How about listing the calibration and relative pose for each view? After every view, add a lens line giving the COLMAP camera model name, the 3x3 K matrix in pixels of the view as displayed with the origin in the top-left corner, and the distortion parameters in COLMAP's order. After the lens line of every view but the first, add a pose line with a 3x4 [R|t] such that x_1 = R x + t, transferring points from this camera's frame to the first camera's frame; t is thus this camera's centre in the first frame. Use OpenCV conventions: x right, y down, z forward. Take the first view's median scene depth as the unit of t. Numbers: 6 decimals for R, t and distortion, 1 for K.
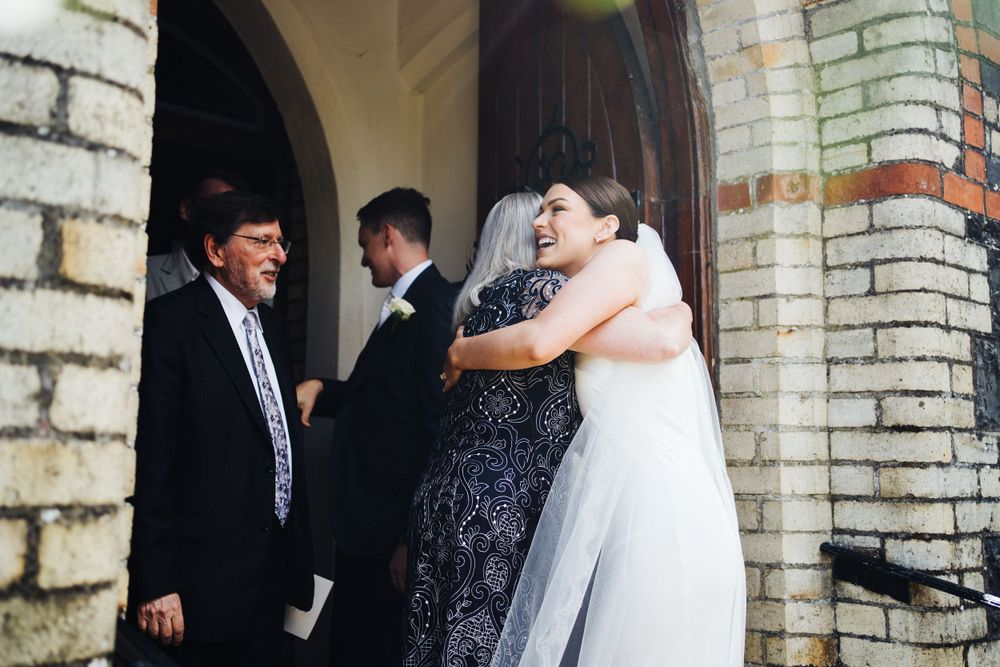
lens RADIAL K [[1002.9, 0, 447.9], [0, 1002.9, 330.6], [0, 0, 1]] dist [0.022393, 0.000000]
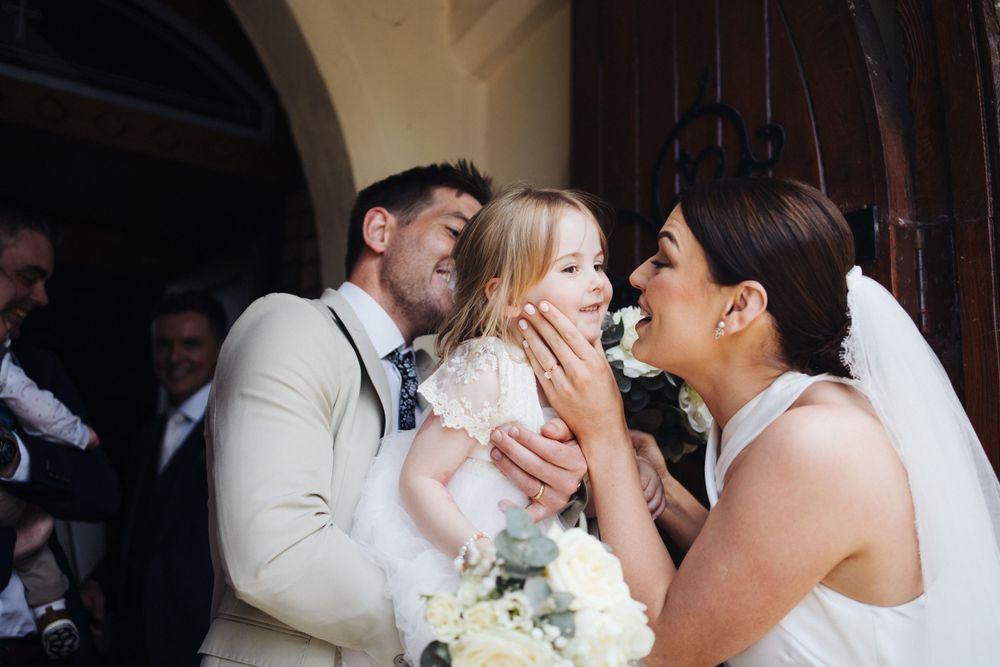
lens RADIAL K [[1002.9, 0, 470.3], [0, 1002.9, 343.8], [0, 0, 1]] dist [0.022393, 0.000000]
pose [[0.999253, 0.000469, -0.038635, -0.013756], [-0.001411, 0.999703, -0.024340, -0.055179], [0.038612, 0.024376, 0.998957, 0.490364]]
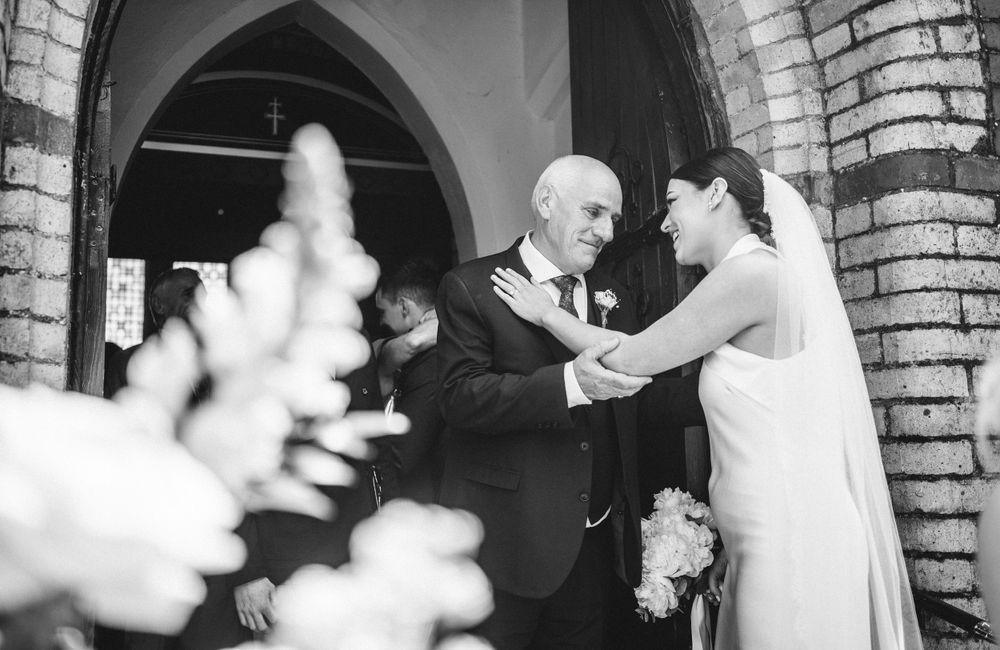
lens RADIAL K [[971.4, 0, 450.8], [0, 971.4, 309.5], [0, 0, 1]] dist [0.021284, 0.000000]
pose [[0.934338, -0.079132, -0.347493, 0.355920], [0.074765, 0.996863, -0.025981, -0.029461], [0.348459, -0.001706, 0.937323, -0.000352]]
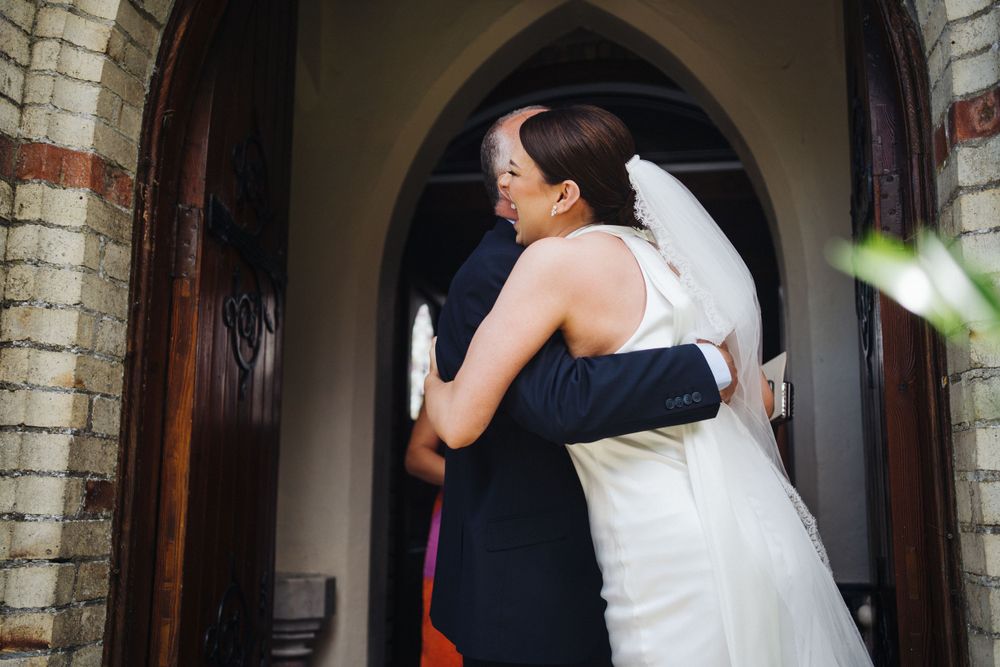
lens RADIAL K [[1002.9, 0, 517.2], [0, 1002.9, 331.0], [0, 0, 1]] dist [0.022393, 0.000000]
pose [[0.663070, -0.134310, -0.736410, 0.624867], [0.104920, 0.990736, -0.086224, 0.027029], [0.741168, -0.020092, 0.671019, 0.322026]]
